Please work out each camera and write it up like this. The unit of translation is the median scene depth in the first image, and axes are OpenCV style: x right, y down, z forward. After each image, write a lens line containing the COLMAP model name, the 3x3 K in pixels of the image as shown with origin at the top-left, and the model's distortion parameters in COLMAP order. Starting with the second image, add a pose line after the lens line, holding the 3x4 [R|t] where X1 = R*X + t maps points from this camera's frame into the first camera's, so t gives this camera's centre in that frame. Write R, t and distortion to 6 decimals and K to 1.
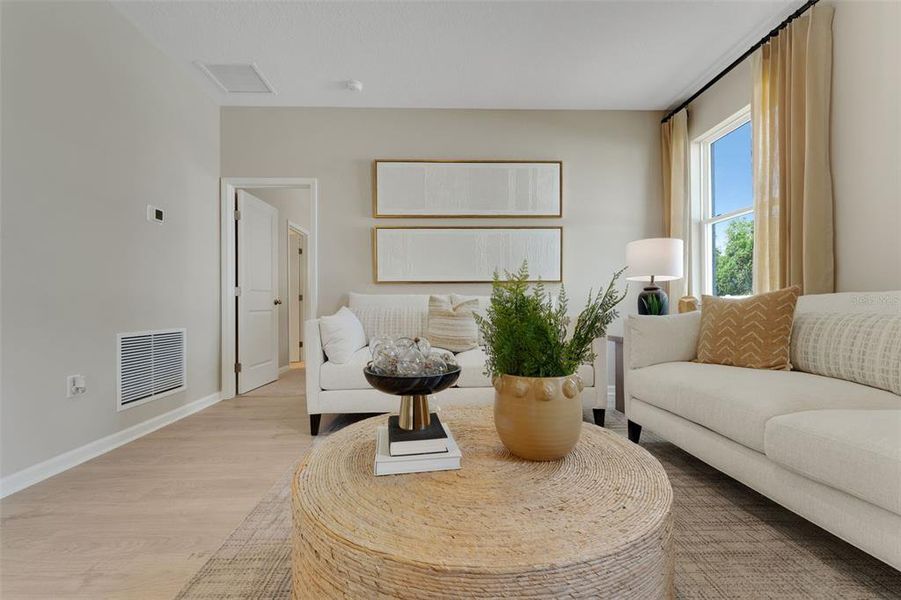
lens RADIAL K [[372.5, 0, 447.1], [0, 372.5, 304.8], [0, 0, 1]] dist [0.000387, 0.000050]
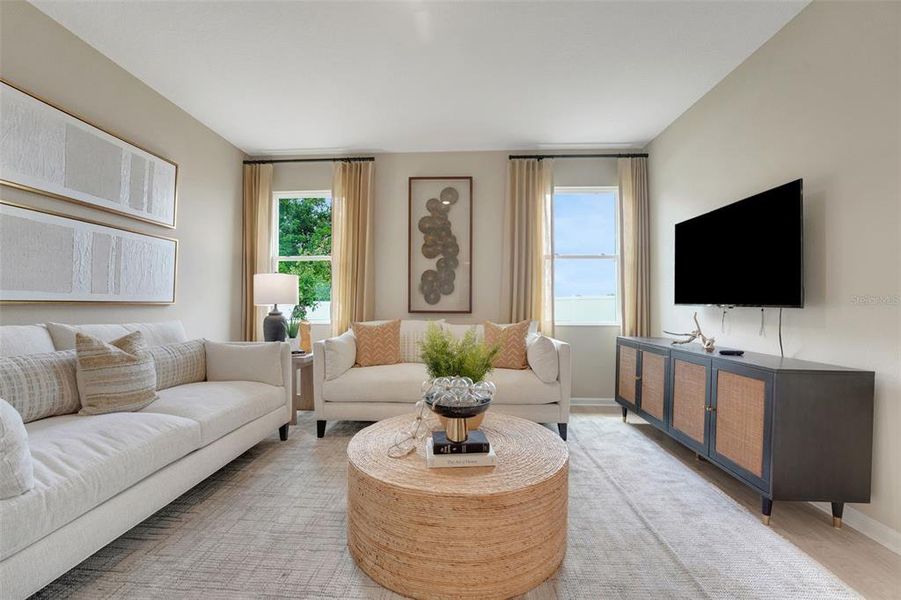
lens RADIAL K [[372.5, 0, 447.1], [0, 372.5, 304.8], [0, 0, 1]] dist [0.000387, 0.000050]
pose [[0.069533, 0.005093, 0.997567, -0.589385], [0.000078, 0.999987, -0.005111, -0.065632], [-0.997580, 0.000433, 0.069532, 0.368863]]
